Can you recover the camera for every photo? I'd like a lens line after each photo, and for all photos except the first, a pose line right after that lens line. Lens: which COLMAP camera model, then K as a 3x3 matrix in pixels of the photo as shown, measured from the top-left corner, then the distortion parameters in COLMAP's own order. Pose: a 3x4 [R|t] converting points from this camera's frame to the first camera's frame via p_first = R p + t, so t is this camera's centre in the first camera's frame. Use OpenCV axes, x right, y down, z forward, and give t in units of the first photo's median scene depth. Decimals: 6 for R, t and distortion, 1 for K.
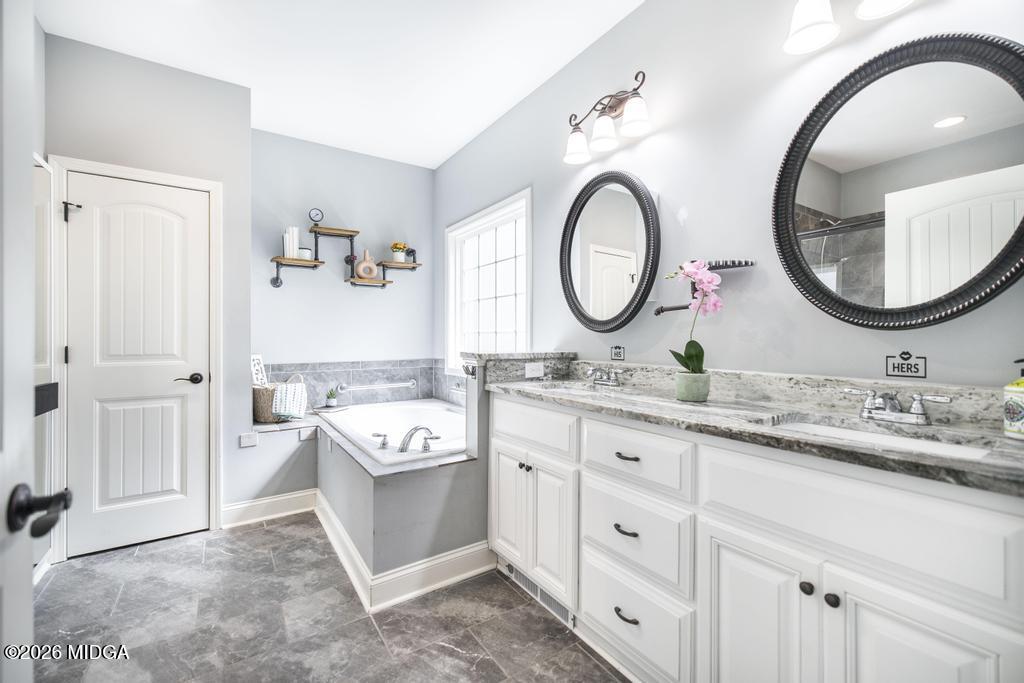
lens RADIAL K [[435.4, 0, 516.5], [0, 435.4, 330.8], [0, 0, 1]] dist [-0.014395, 0.000026]
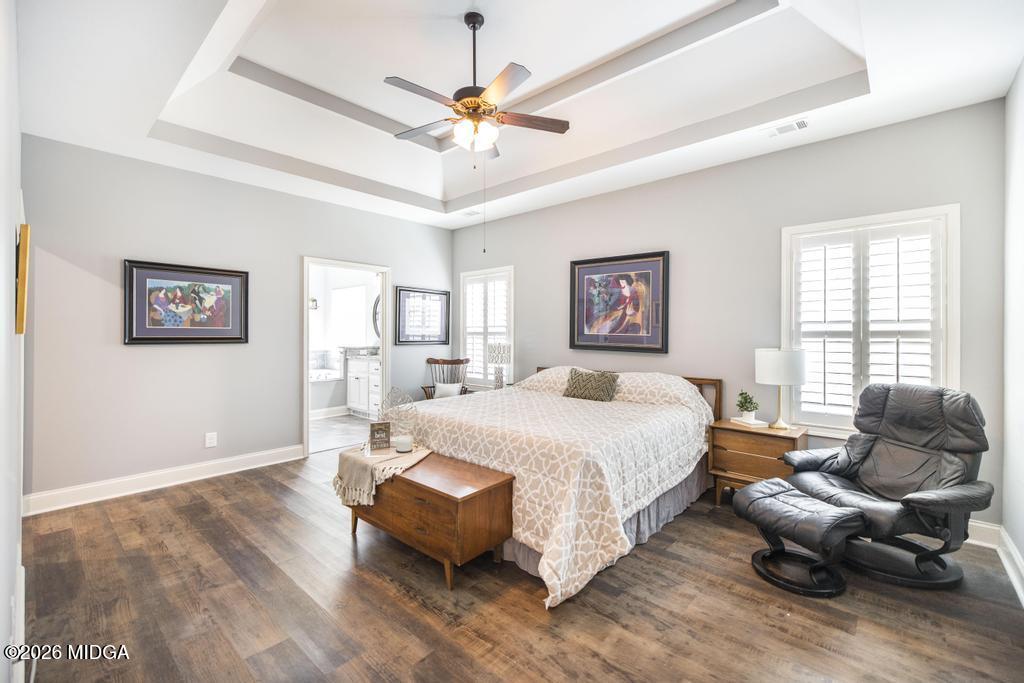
lens RADIAL K [[435.4, 0, 516.5], [0, 435.4, 330.8], [0, 0, 1]] dist [-0.014395, 0.000026]
pose [[0.967071, 0.001002, 0.254503, 0.213028], [-0.001509, 0.999997, 0.001797, -0.048029], [-0.254500, -0.002122, 0.967070, -1.576399]]
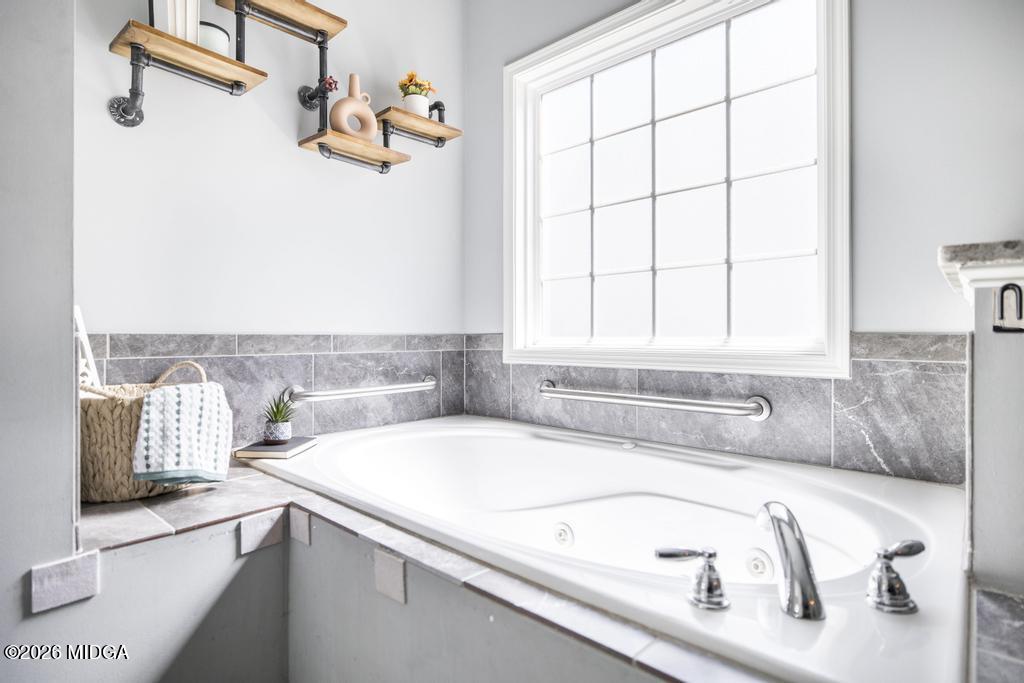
lens RADIAL K [[523.1, 0, 510.7], [0, 523.1, 329.8], [0, 0, 1]] dist [-0.001168, 0.000155]
pose [[0.972319, 0.003580, 0.233628, -0.331248], [-0.003220, 0.999993, -0.001922, 0.070879], [-0.233633, 0.001117, 0.972324, 0.480363]]
